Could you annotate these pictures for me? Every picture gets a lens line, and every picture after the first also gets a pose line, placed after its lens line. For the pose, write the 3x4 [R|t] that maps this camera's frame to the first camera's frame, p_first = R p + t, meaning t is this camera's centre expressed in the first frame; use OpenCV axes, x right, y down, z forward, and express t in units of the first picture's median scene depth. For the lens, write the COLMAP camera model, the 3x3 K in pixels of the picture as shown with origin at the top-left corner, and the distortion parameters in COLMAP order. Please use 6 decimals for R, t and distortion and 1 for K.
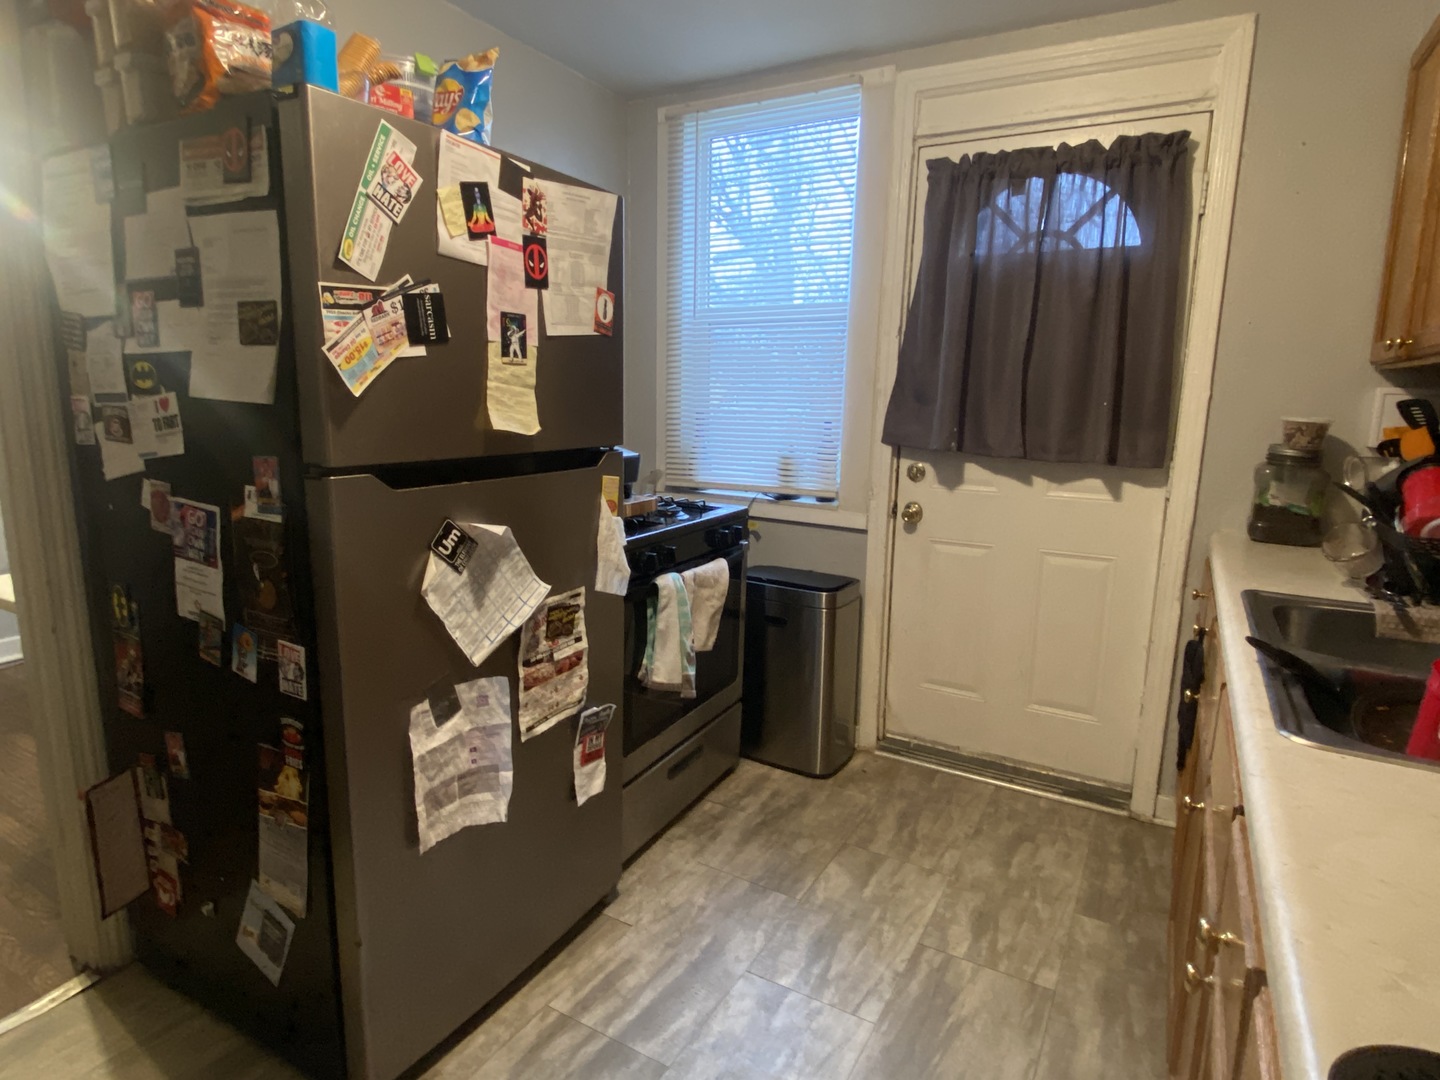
lens RADIAL K [[804.2, 0, 720.0], [0, 804.2, 539.5], [0, 0, 1]] dist [0.002622, -0.007727]
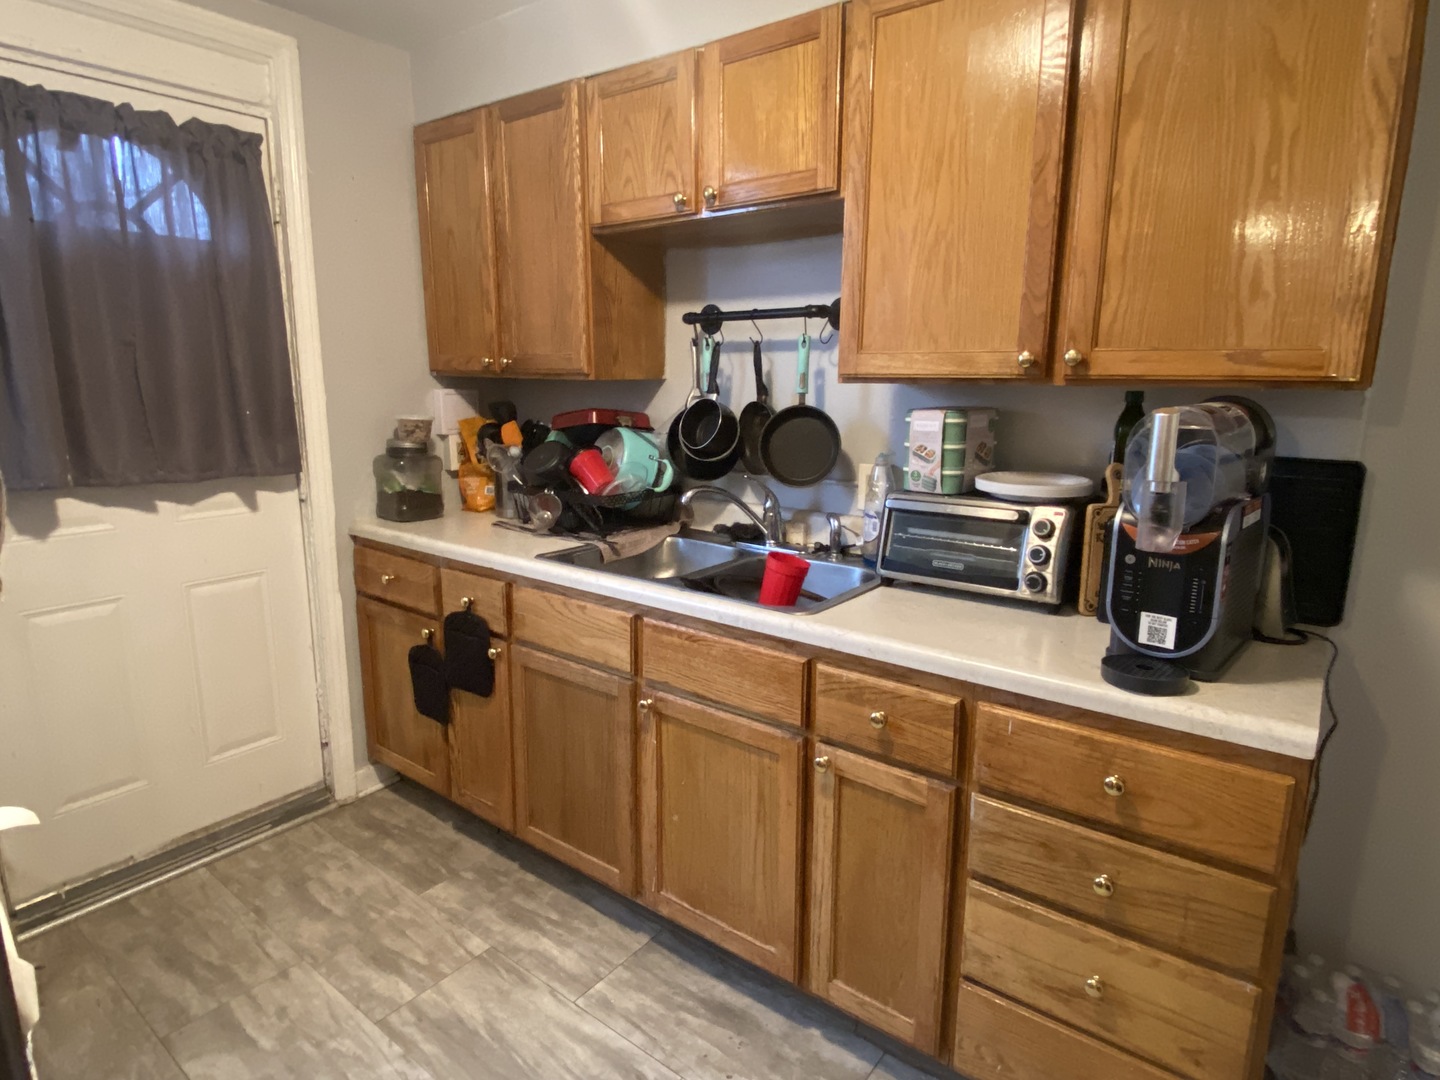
lens RADIAL K [[804.2, 0, 722.6], [0, 804.2, 537.6], [0, 0, 1]] dist [0.002622, -0.007727]
pose [[0.134616, -0.213589, 0.967604, -0.373673], [0.172183, 0.966679, 0.189430, -0.107128], [-0.975823, 0.141105, 0.166907, 0.315698]]
